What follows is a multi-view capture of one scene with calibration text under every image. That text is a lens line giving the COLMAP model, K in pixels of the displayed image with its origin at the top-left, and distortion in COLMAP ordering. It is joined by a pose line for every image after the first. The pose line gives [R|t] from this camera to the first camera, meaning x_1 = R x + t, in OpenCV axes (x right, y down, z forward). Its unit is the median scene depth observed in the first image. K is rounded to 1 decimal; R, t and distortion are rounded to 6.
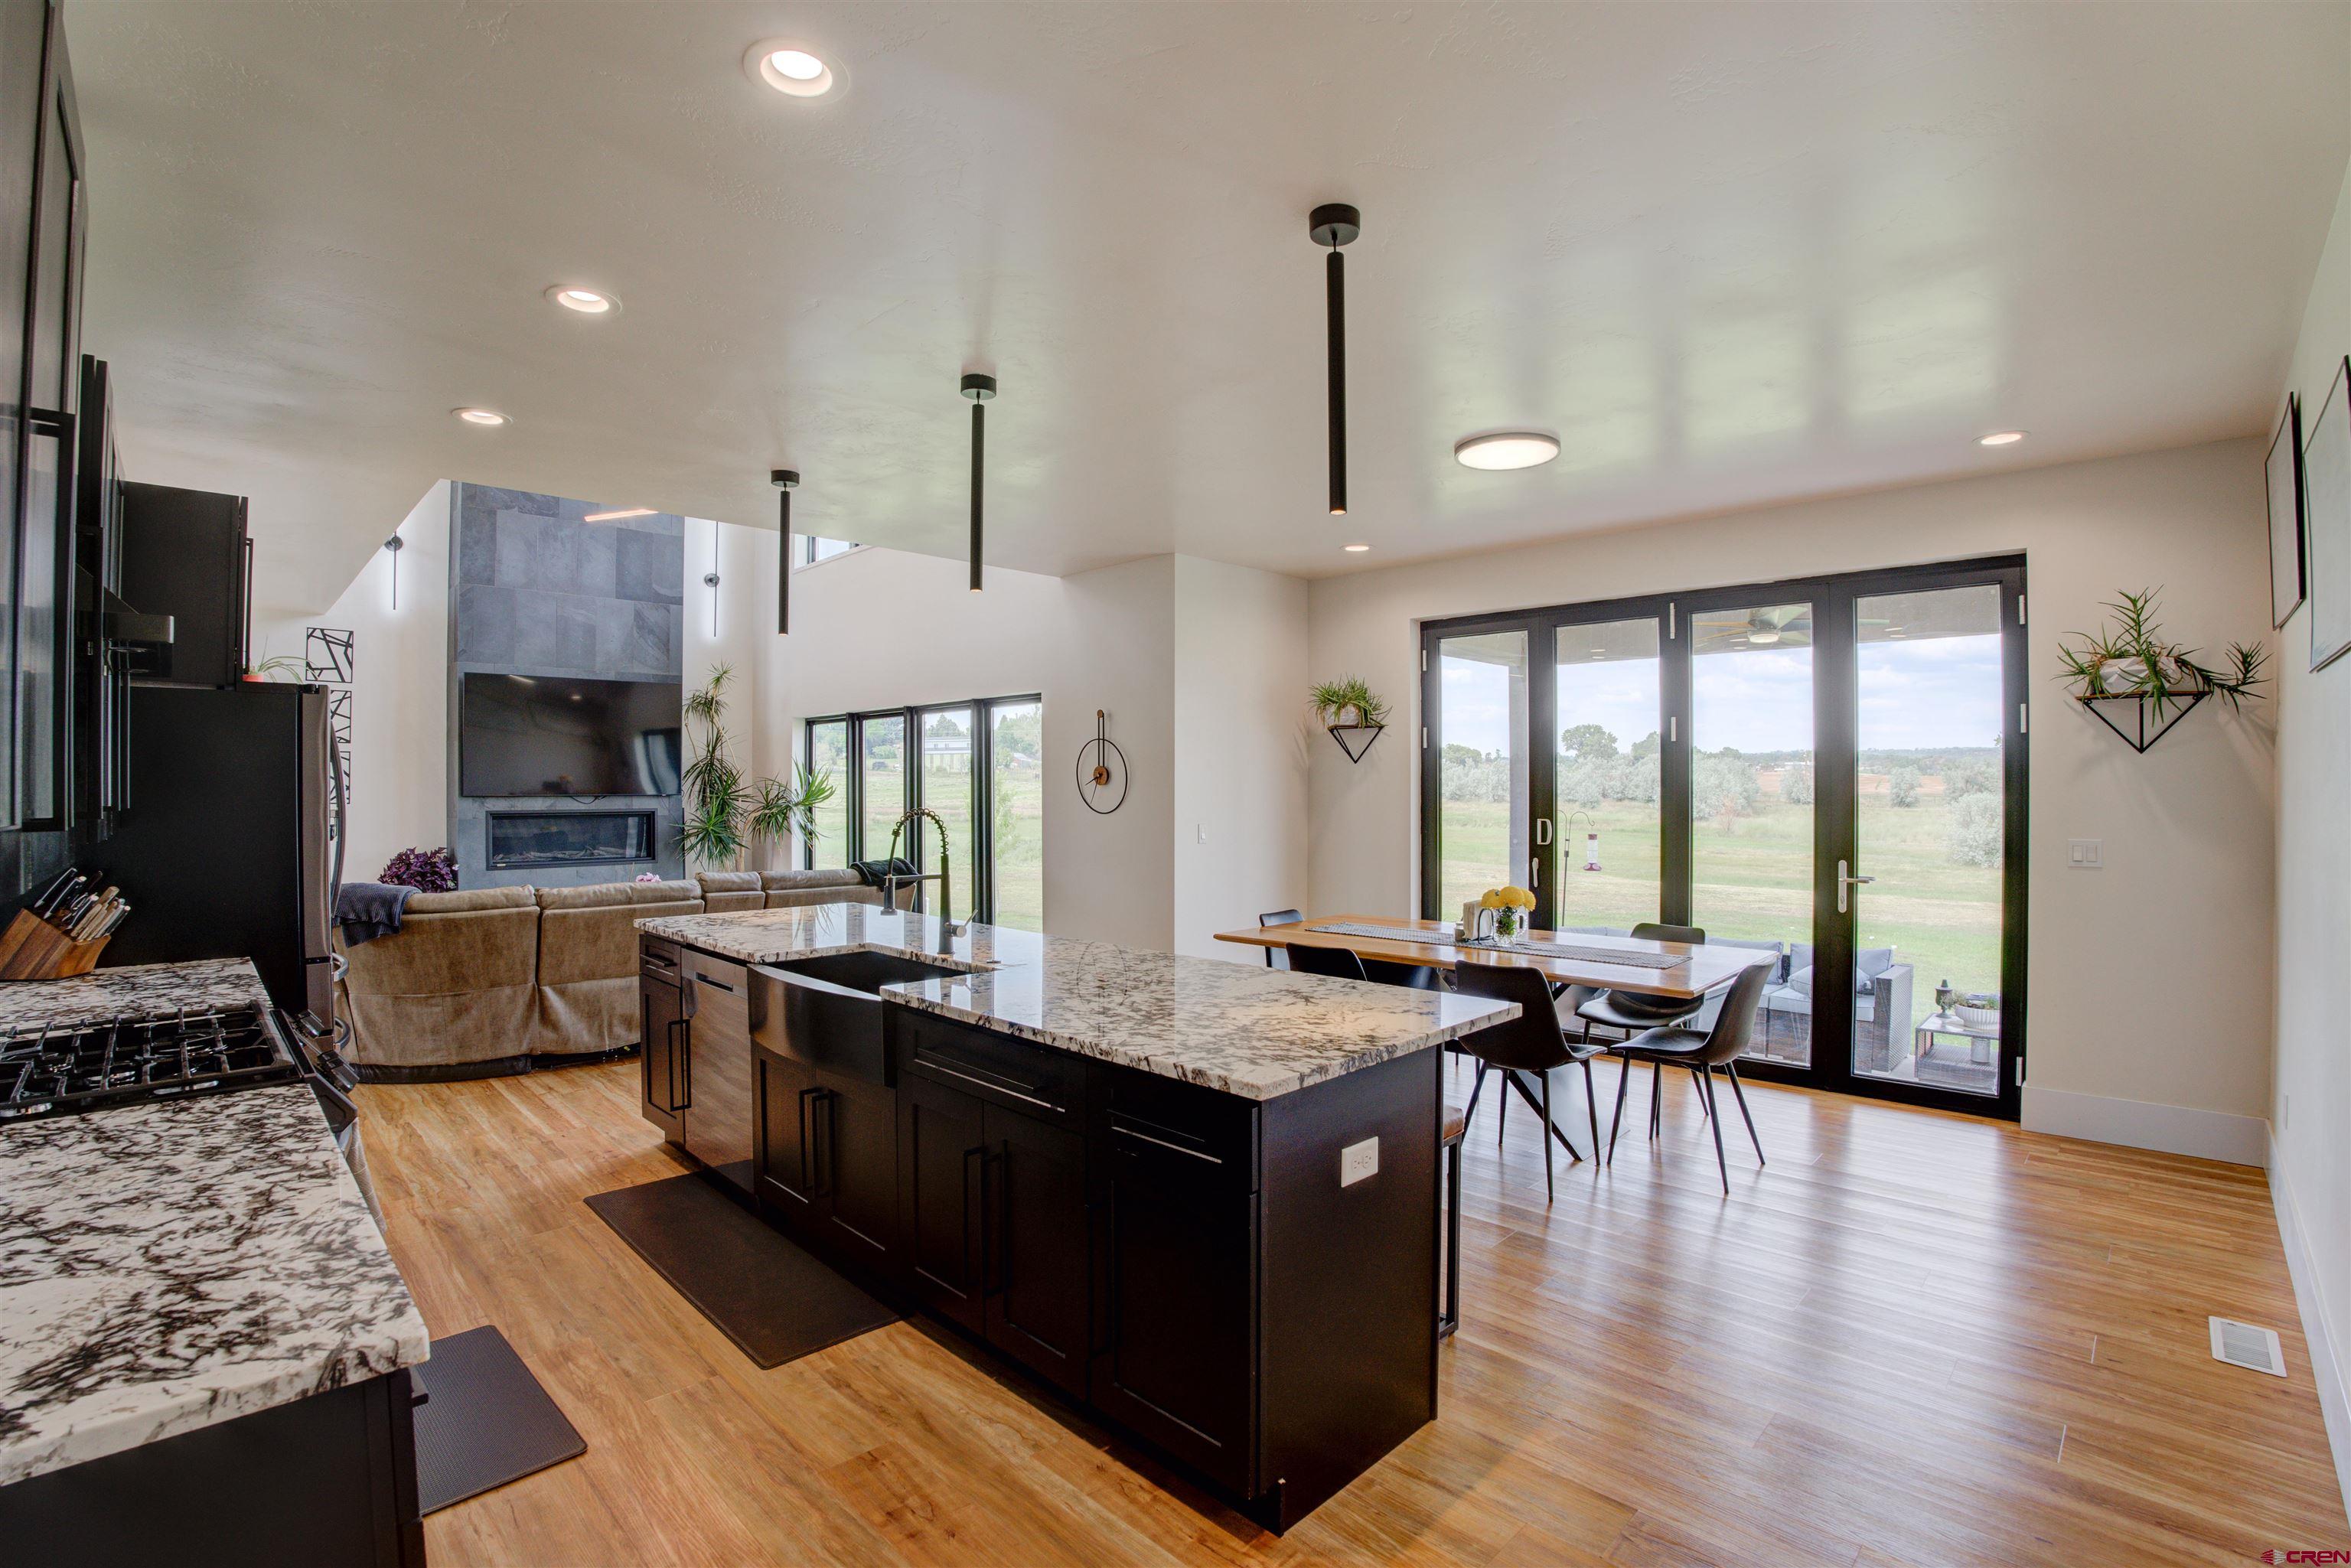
lens RADIAL K [[1077.3, 0, 1175.5], [0, 1077.3, 784.0], [0, 0, 1]] dist [-0.102975, 0.030665]
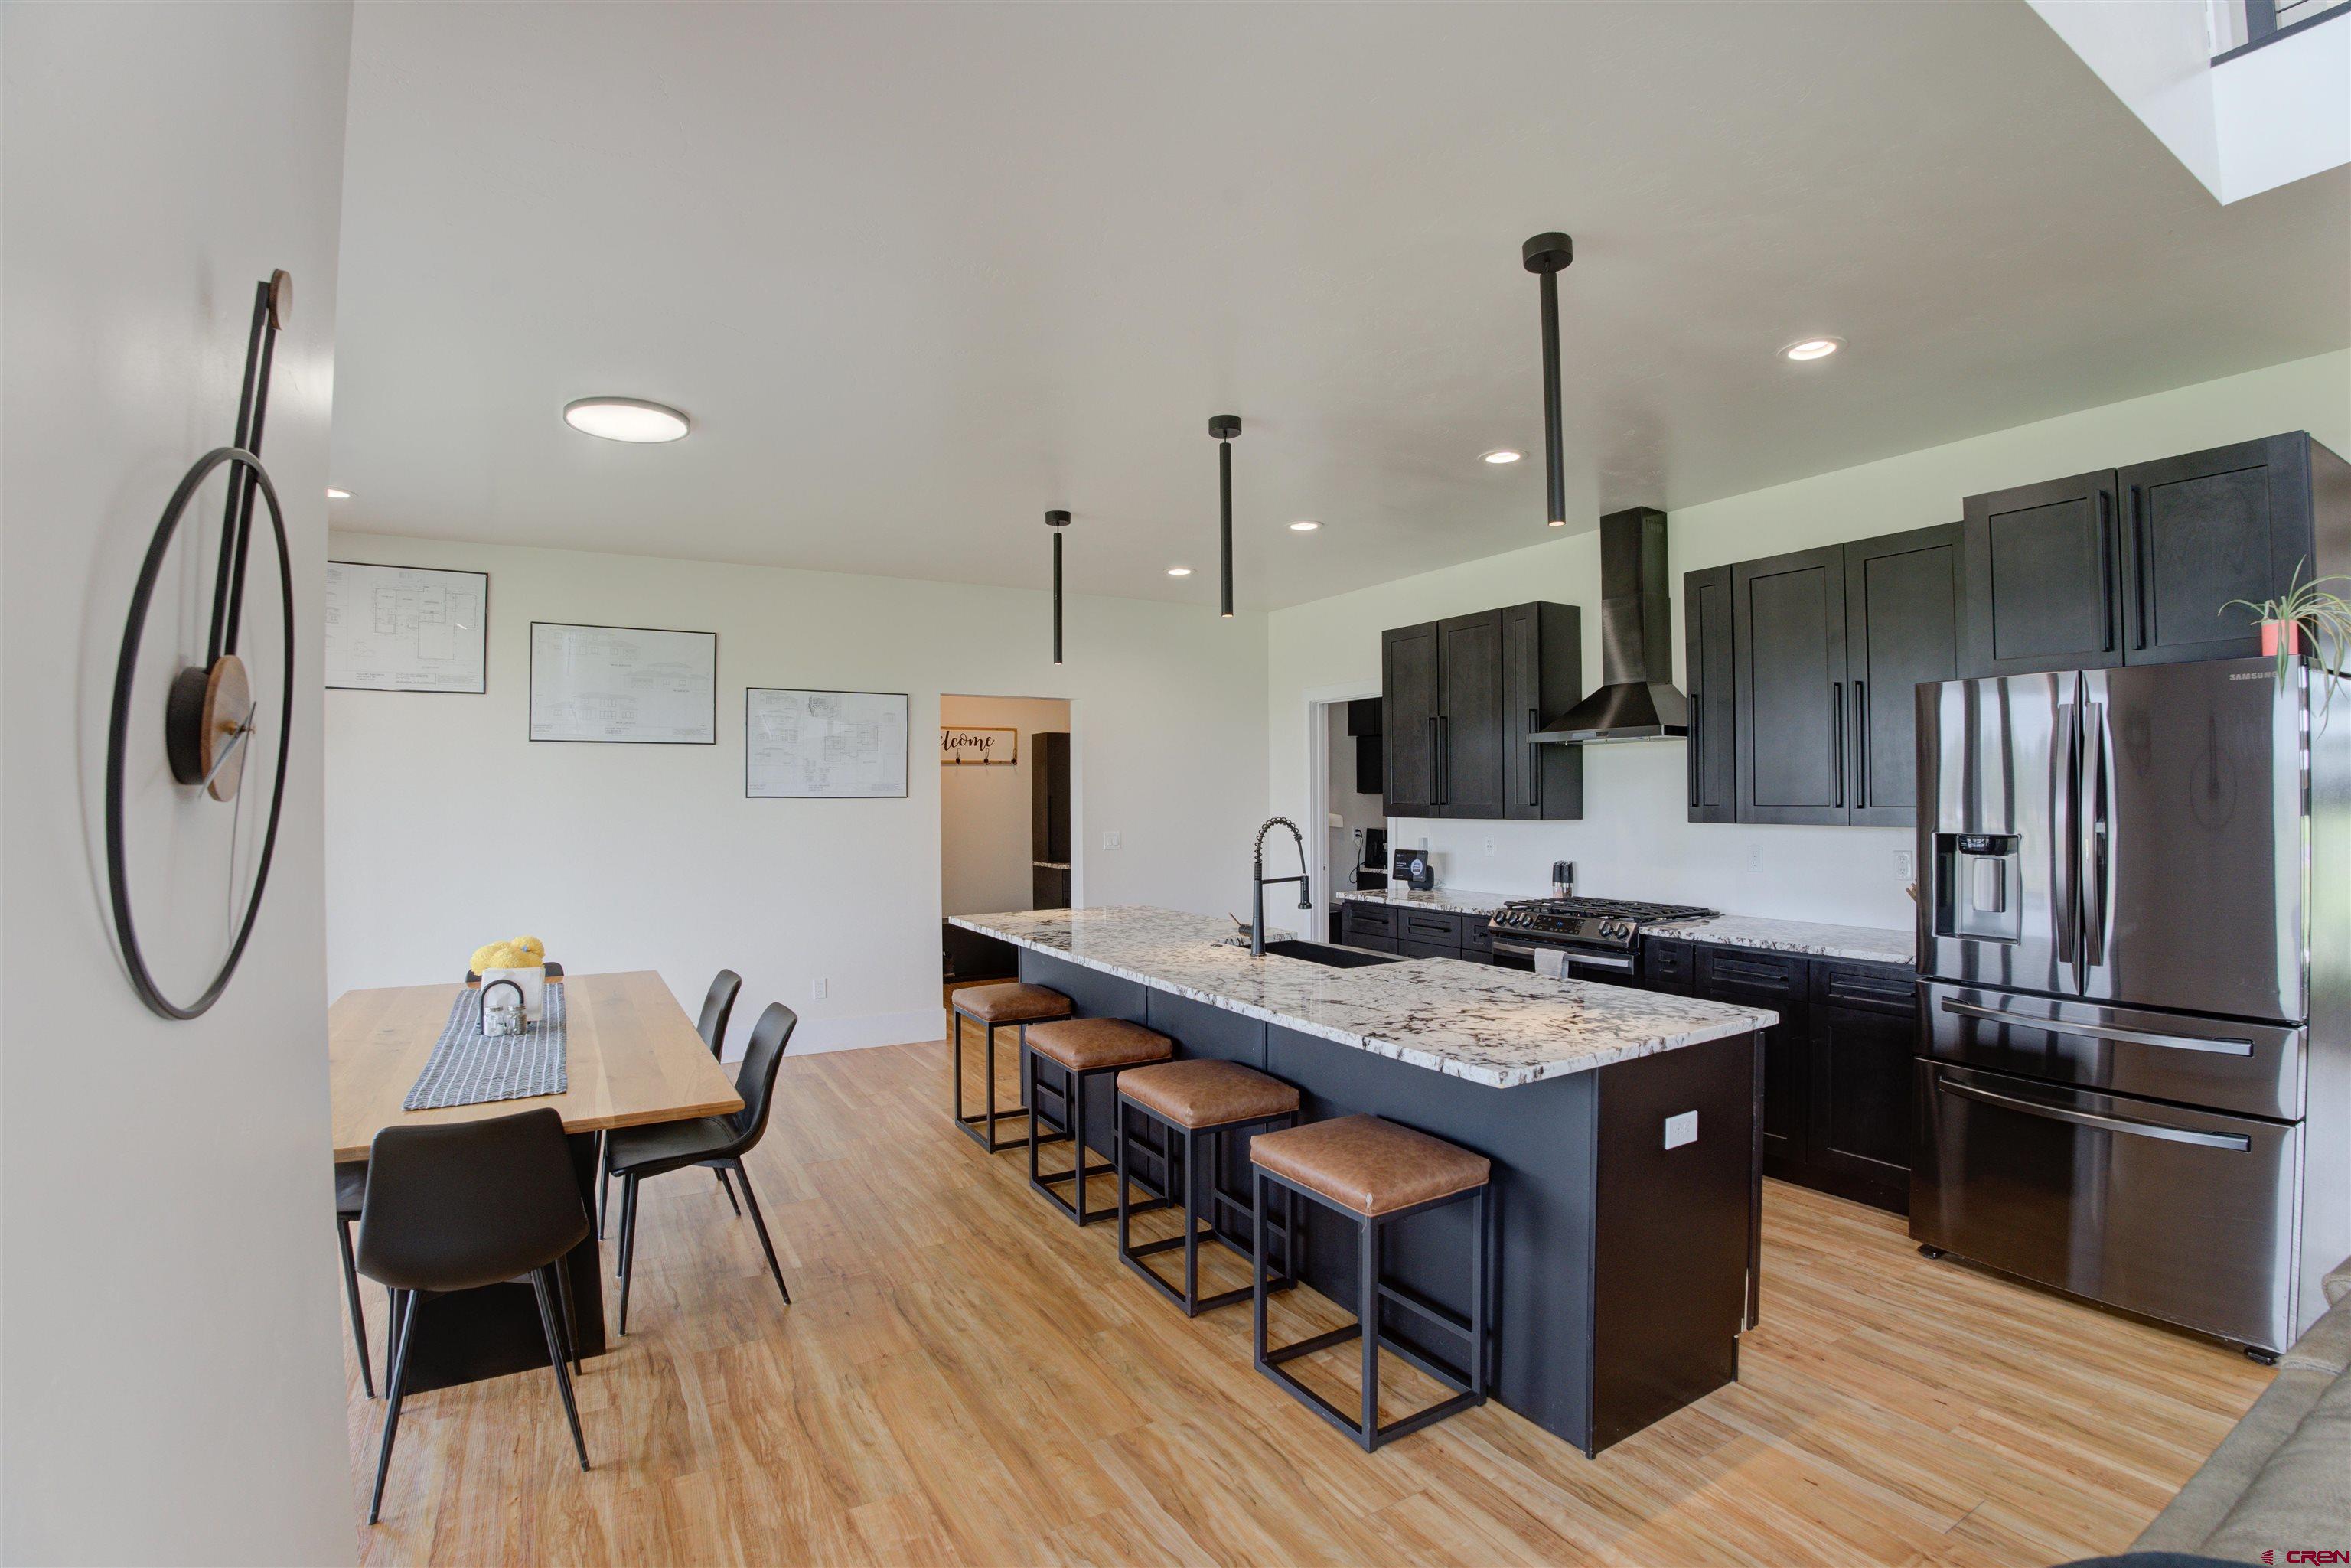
lens RADIAL K [[1077.3, 0, 1175.5], [0, 1077.3, 784.0], [0, 0, 1]] dist [-0.102975, 0.030665]
pose [[-0.968072, 0.010566, 0.250448, -1.645937], [0.008687, 0.999925, -0.008607, -0.015004], [-0.250520, -0.006156, -0.968092, 8.413385]]
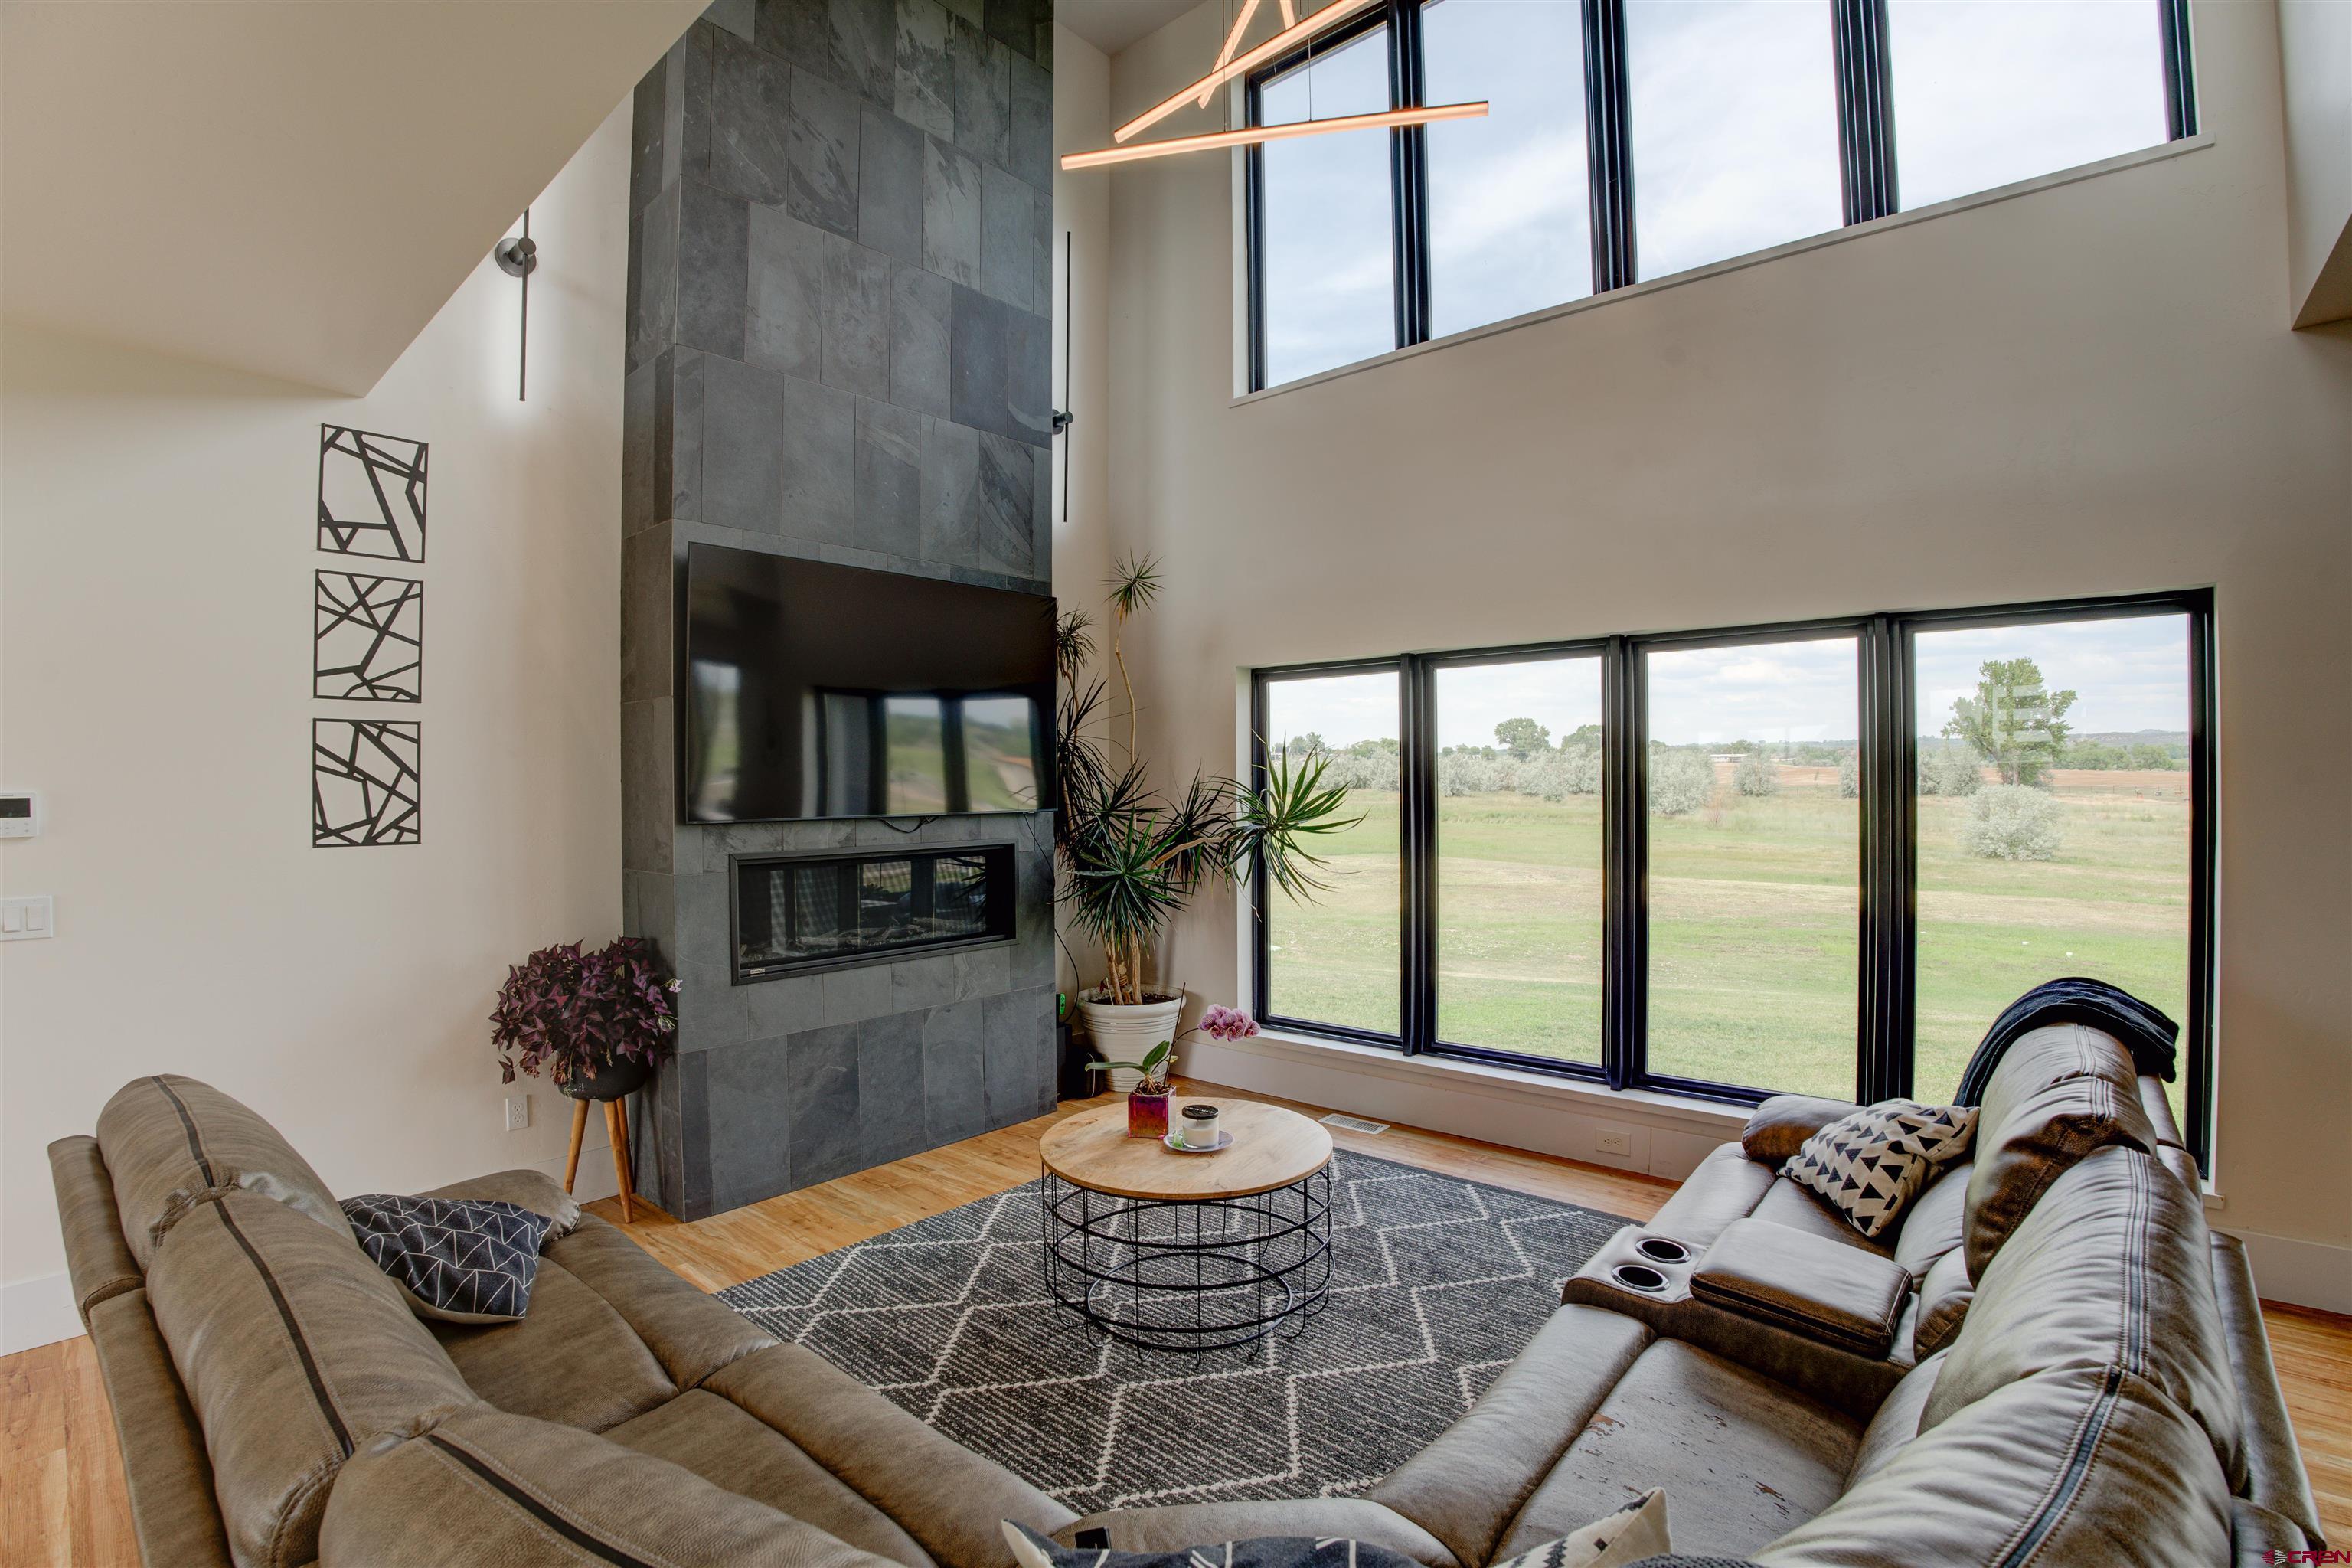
lens RADIAL K [[1077.8, 0, 1176.0], [0, 1077.8, 784.0], [0, 0, 1]] dist [-0.102975, 0.030665]
pose [[0.997631, -0.006254, 0.068506, -0.454253], [0.005968, 0.999973, 0.004376, -0.005055], [-0.068532, -0.003957, 0.997641, 0.475336]]
